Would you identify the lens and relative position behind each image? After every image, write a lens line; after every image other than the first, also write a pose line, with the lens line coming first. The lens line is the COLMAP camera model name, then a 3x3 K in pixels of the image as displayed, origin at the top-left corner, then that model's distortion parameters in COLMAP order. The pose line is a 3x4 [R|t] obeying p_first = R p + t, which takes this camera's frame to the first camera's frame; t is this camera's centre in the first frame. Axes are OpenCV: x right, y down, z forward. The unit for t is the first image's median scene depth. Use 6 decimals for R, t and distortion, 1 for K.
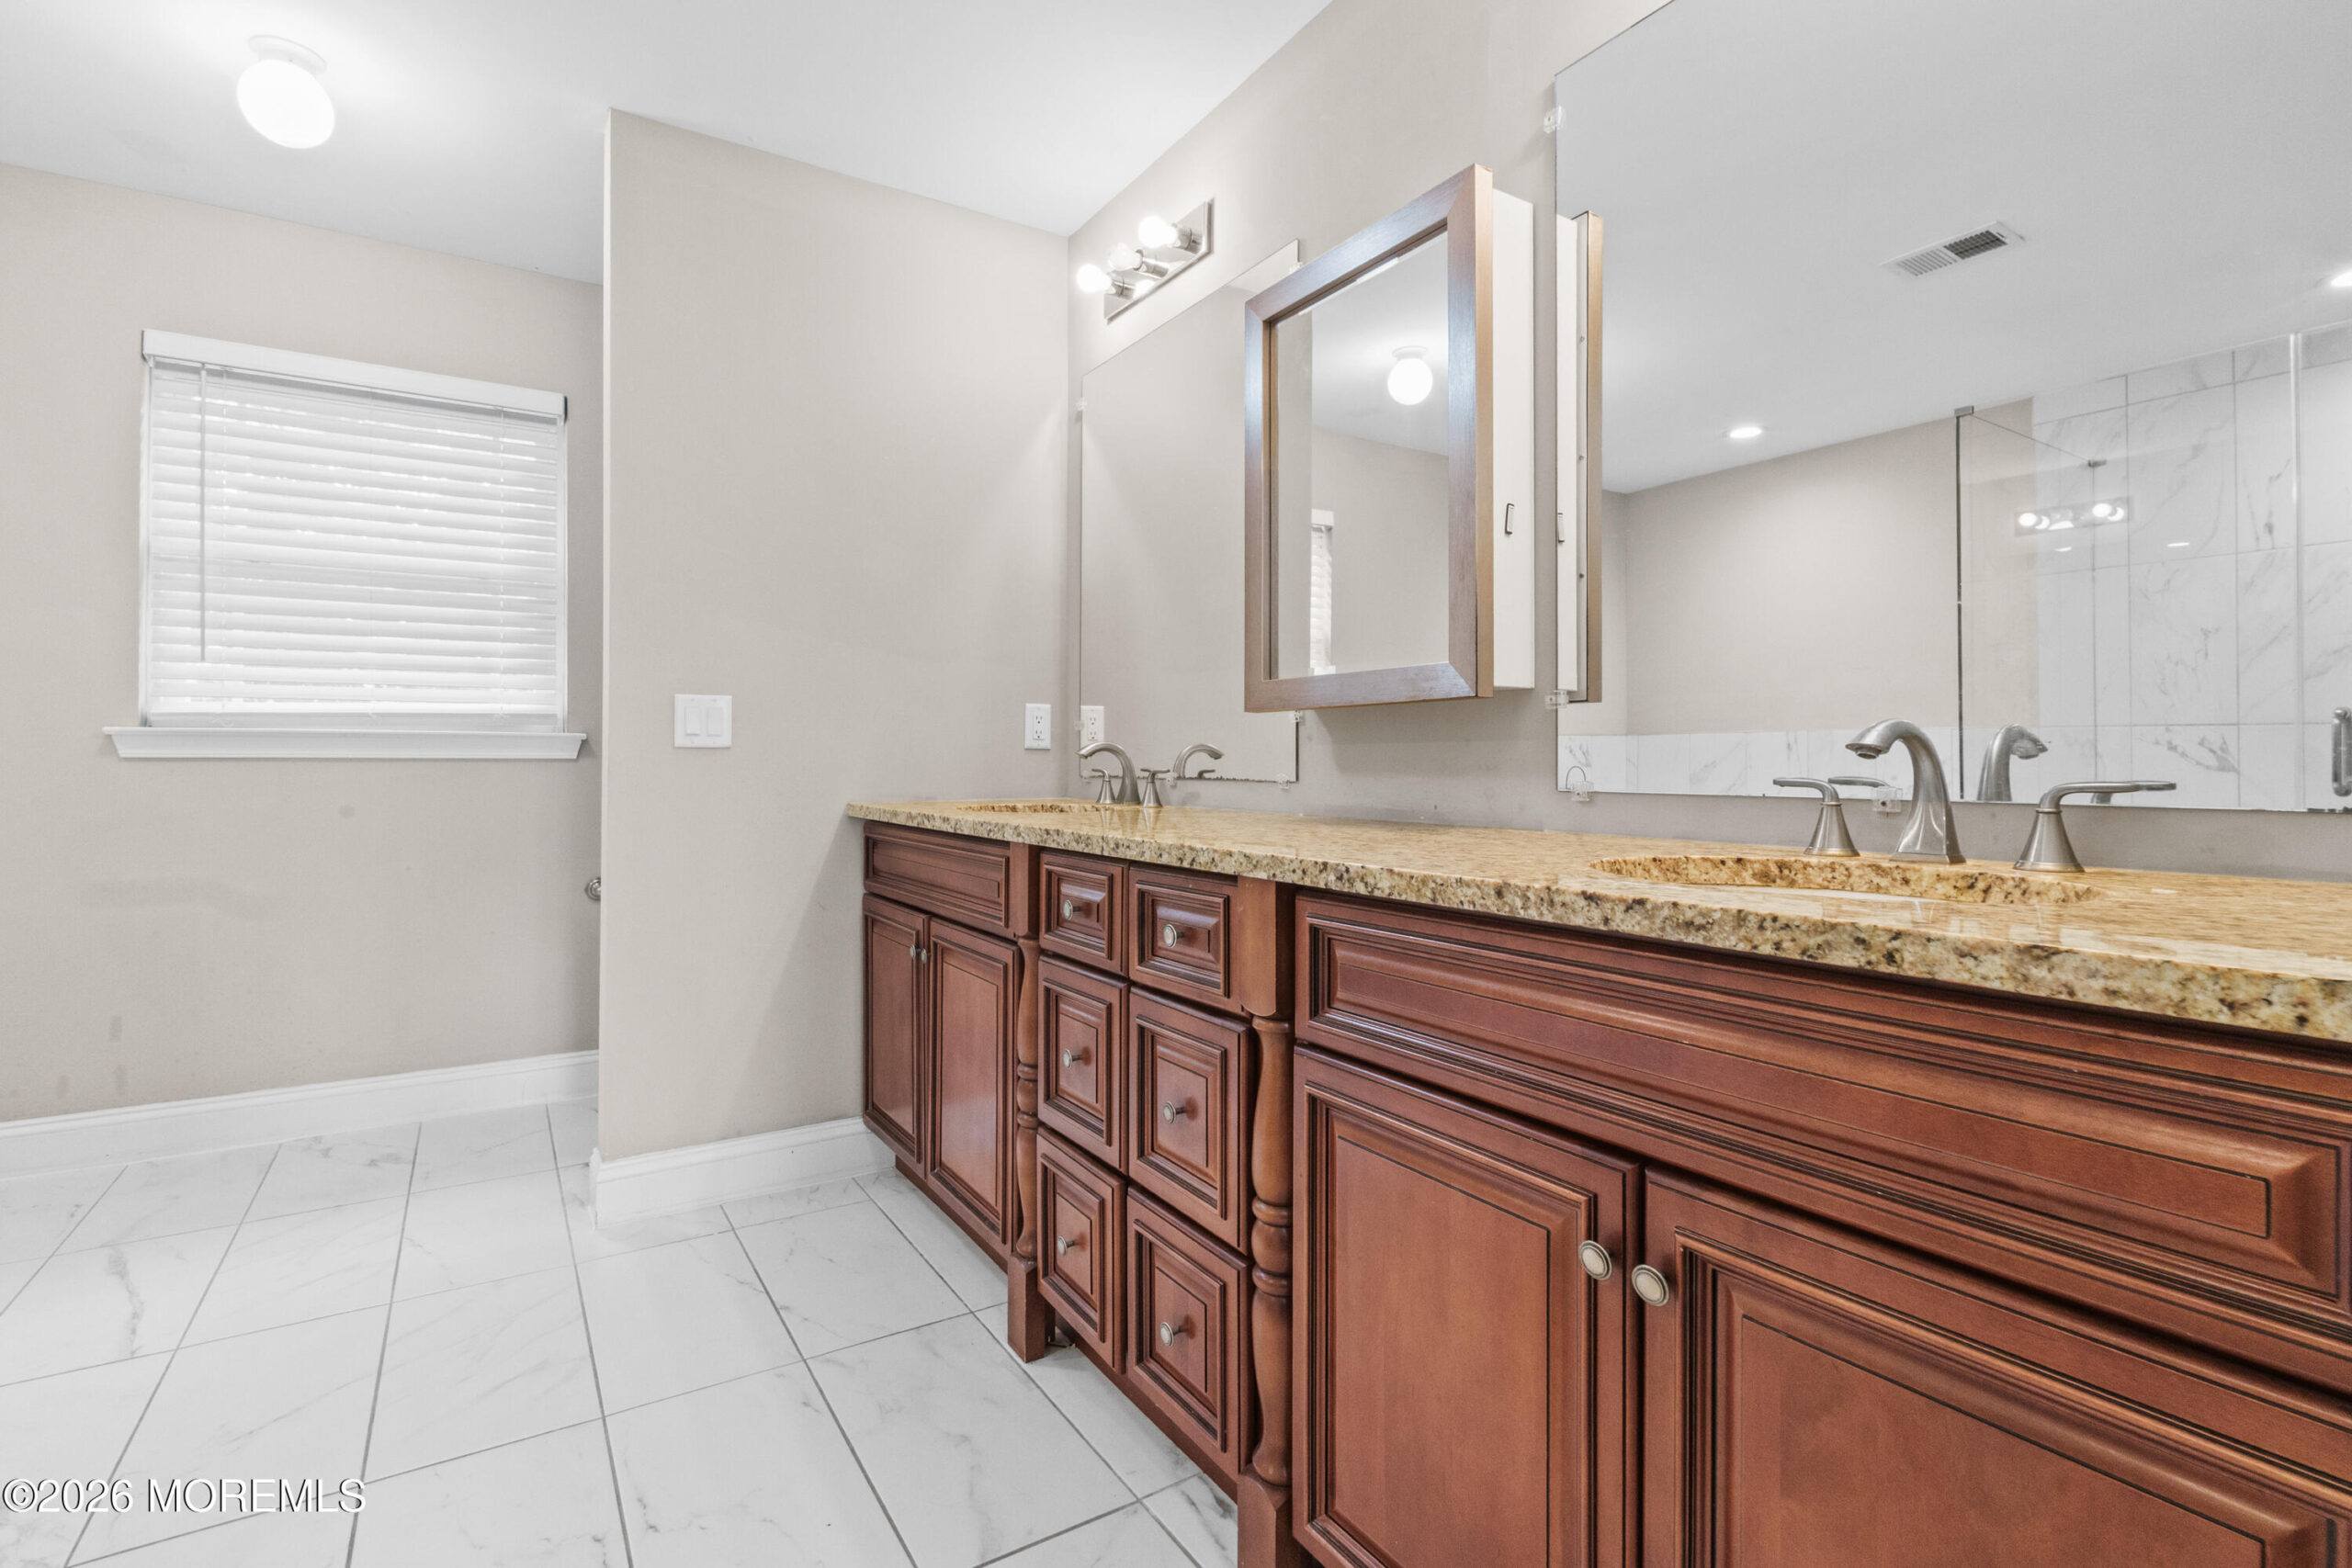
lens RADIAL K [[1091.3, 0, 1174.5], [0, 1091.3, 742.5], [0, 0, 1]] dist [-0.009360, 0.002240]
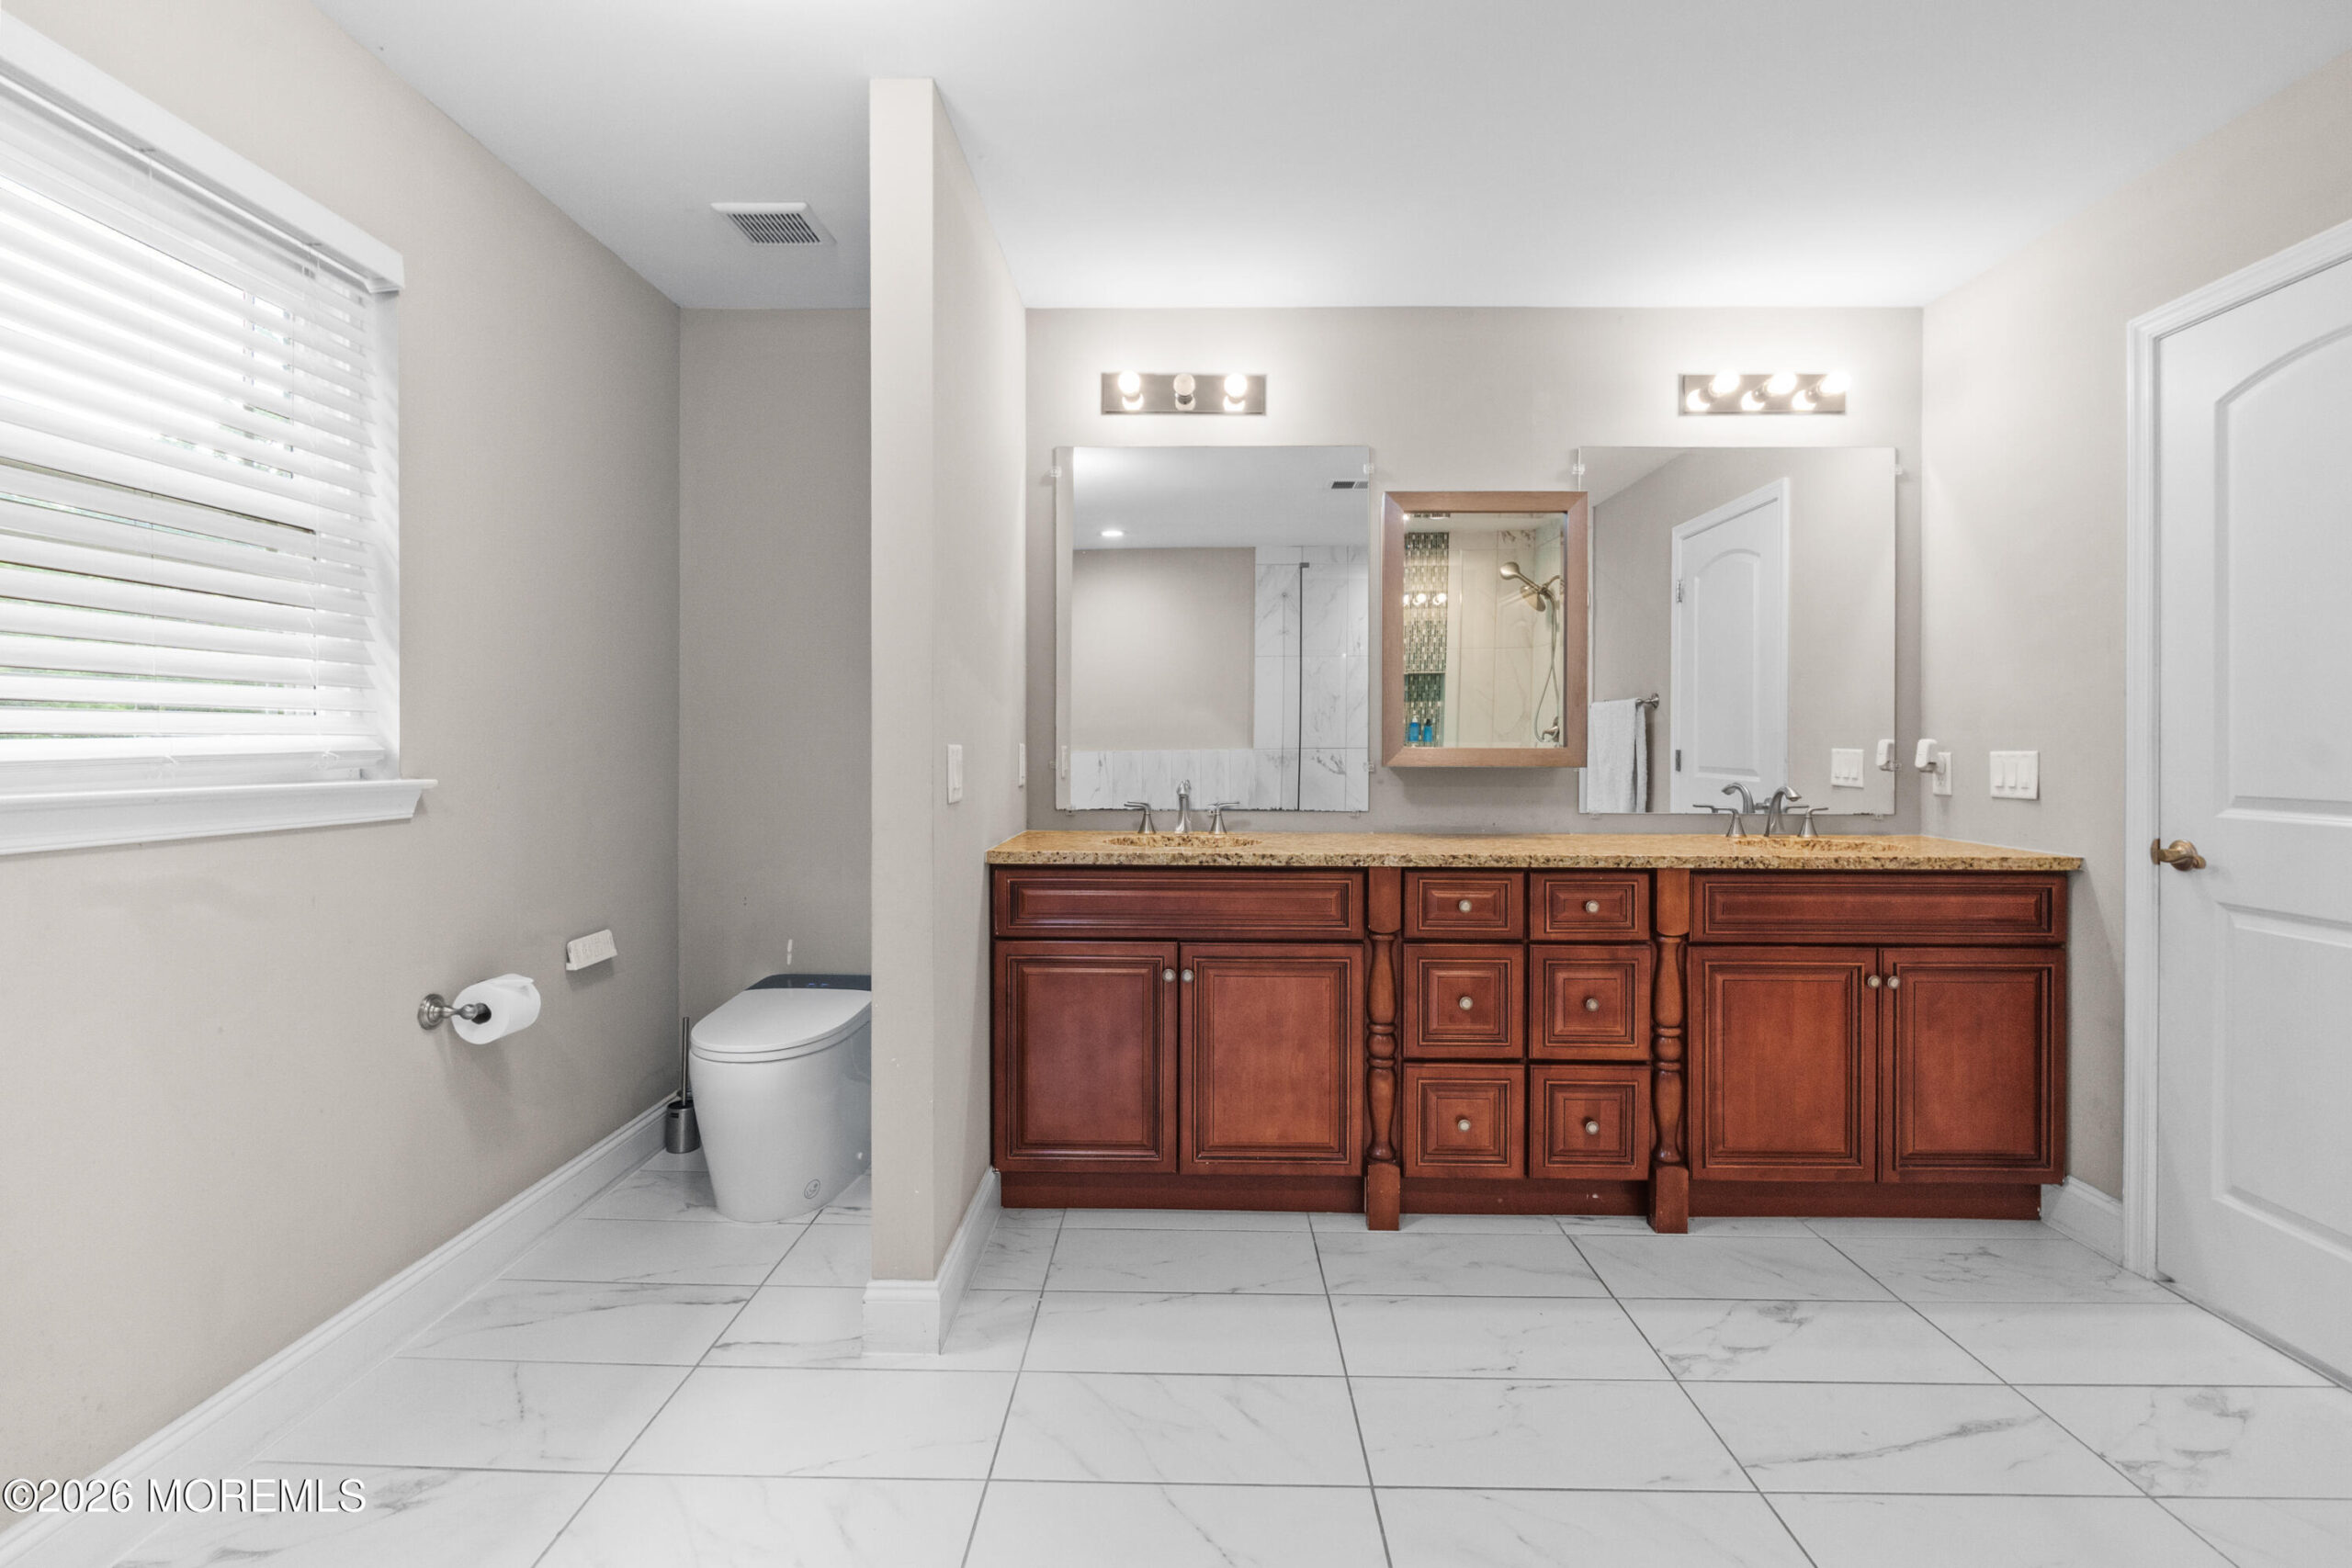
lens RADIAL K [[1091.3, 0, 1164.9], [0, 1091.3, 732.6], [0, 0, 1]] dist [-0.009360, 0.002240]
pose [[0.555273, 0.009177, 0.831618, -1.301075], [-0.017913, 0.999839, 0.000927, -0.068910], [-0.831475, -0.015411, 0.555348, 0.406525]]
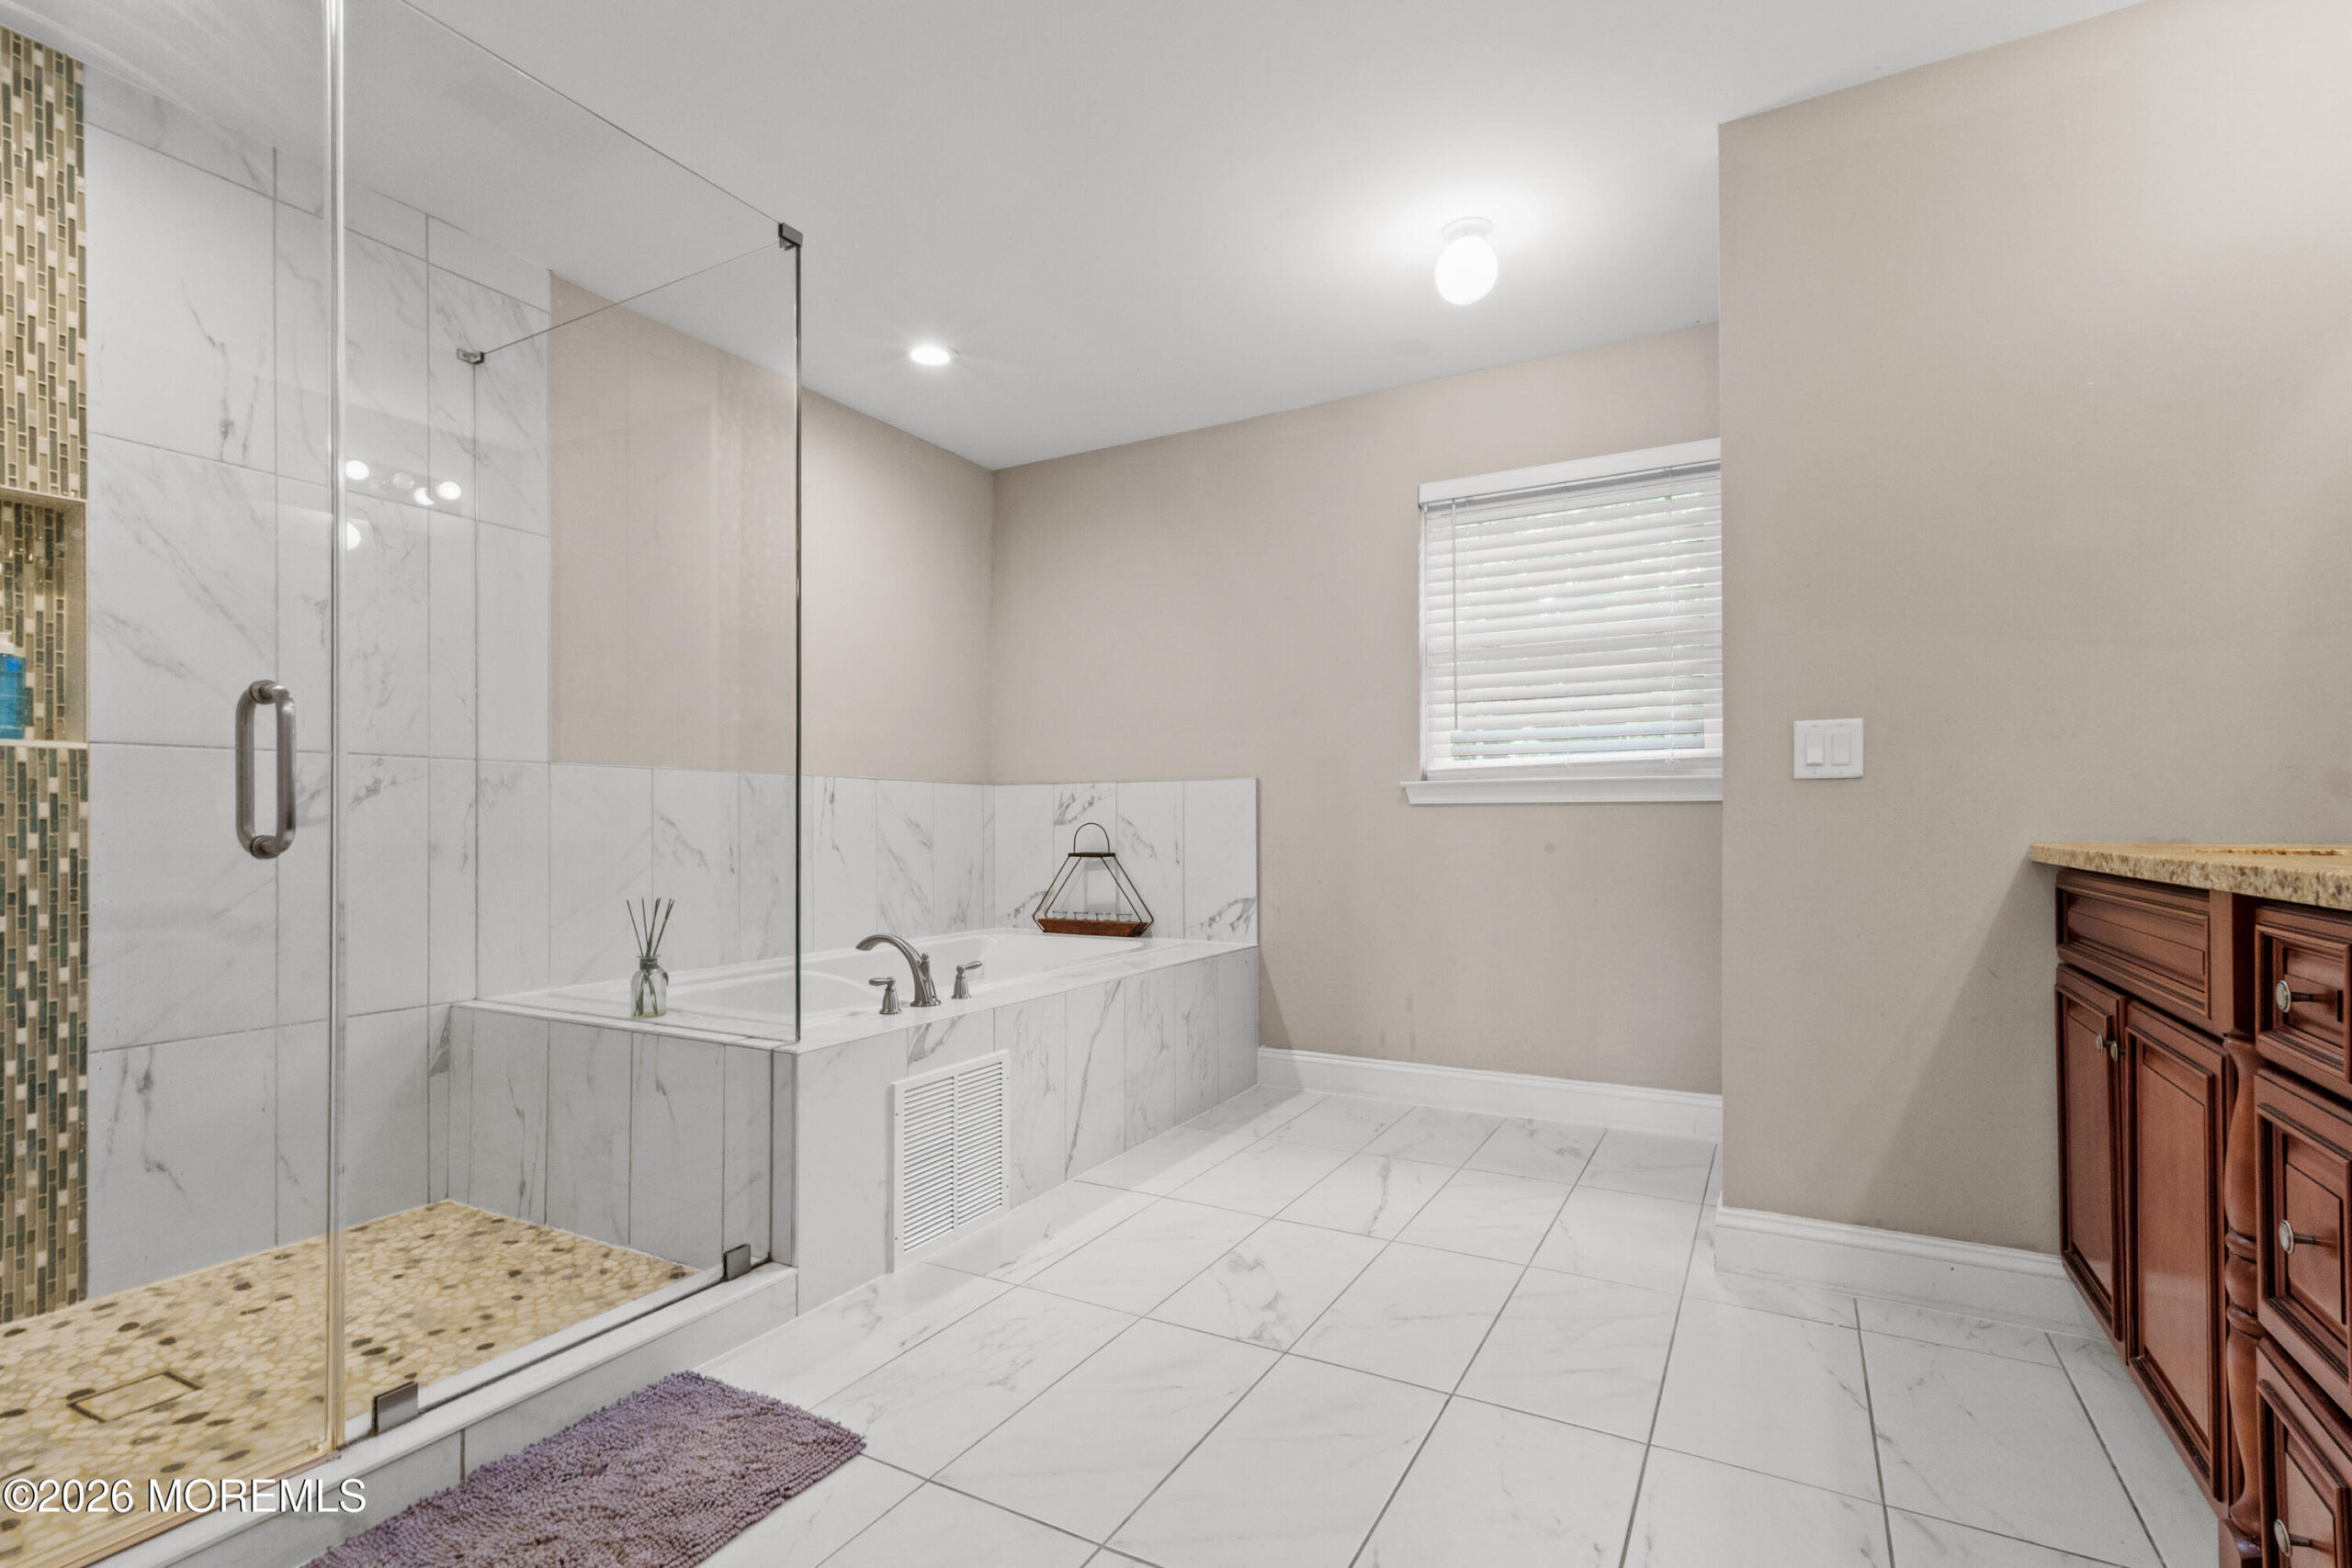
lens RADIAL K [[1091.3, 0, 1168.5], [0, 1091.3, 806.3], [0, 0, 1]] dist [-0.009360, 0.002240]
pose [[0.470442, -0.015795, -0.882289, 0.120718], [0.016285, 0.999825, -0.009216, 0.032662], [0.882280, -0.010033, 0.470617, 0.121438]]
